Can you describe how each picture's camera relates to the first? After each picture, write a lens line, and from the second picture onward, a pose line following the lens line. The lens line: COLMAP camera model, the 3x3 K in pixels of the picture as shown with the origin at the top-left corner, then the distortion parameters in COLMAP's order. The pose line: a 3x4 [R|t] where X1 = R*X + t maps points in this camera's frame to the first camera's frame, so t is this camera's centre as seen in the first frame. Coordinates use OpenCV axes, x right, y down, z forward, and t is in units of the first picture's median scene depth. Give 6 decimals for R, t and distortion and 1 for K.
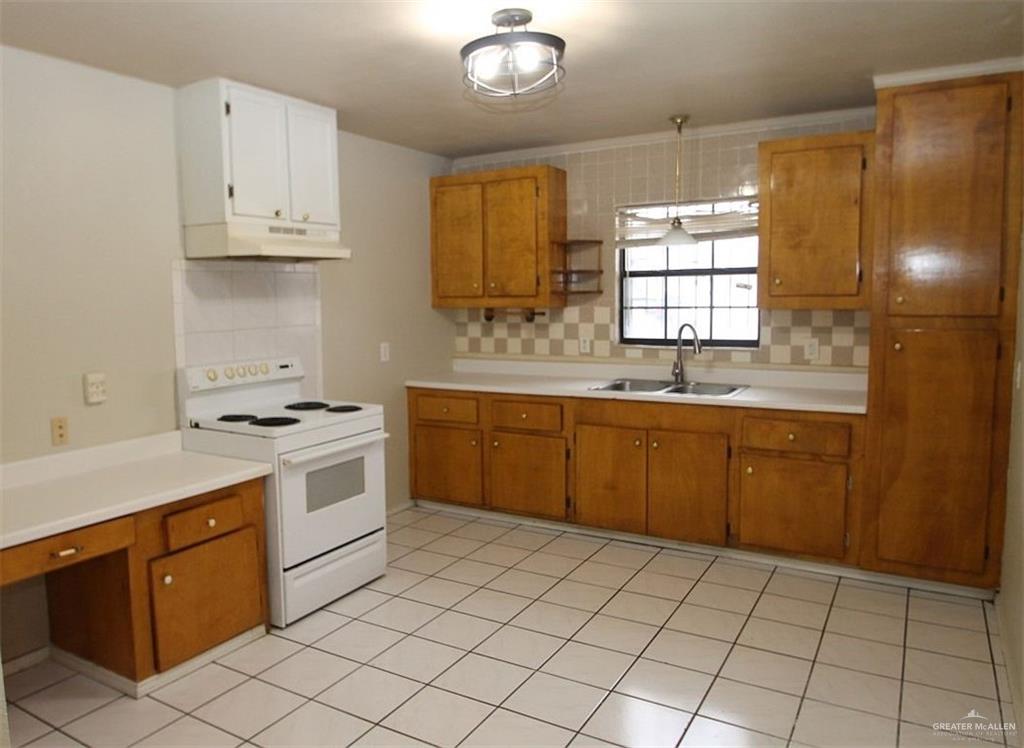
lens RADIAL K [[708.0, 0, 505.0], [0, 708.0, 371.8], [0, 0, 1]] dist [-0.031000, 0.015975]
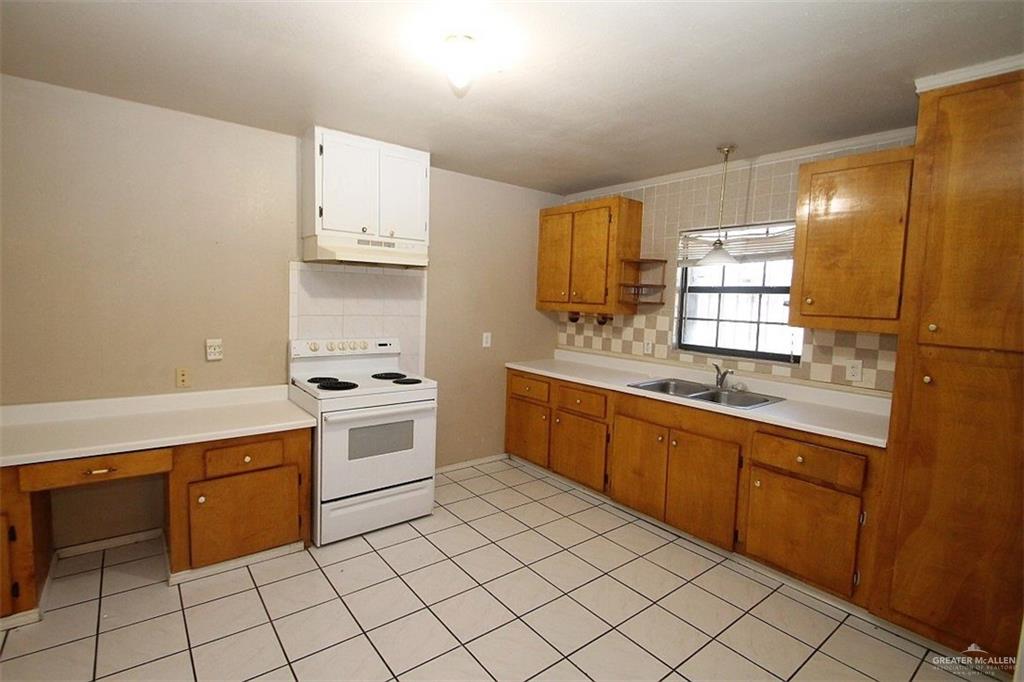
lens RADIAL K [[481.9, 0, 512.9], [0, 481.9, 341.1], [0, 0, 1]] dist [0.003346, -0.005438]
pose [[0.940780, 0.079662, -0.329526, 0.228399], [-0.087308, 0.996146, -0.008444, -0.029116], [0.327583, 0.036714, 0.944109, 0.216514]]
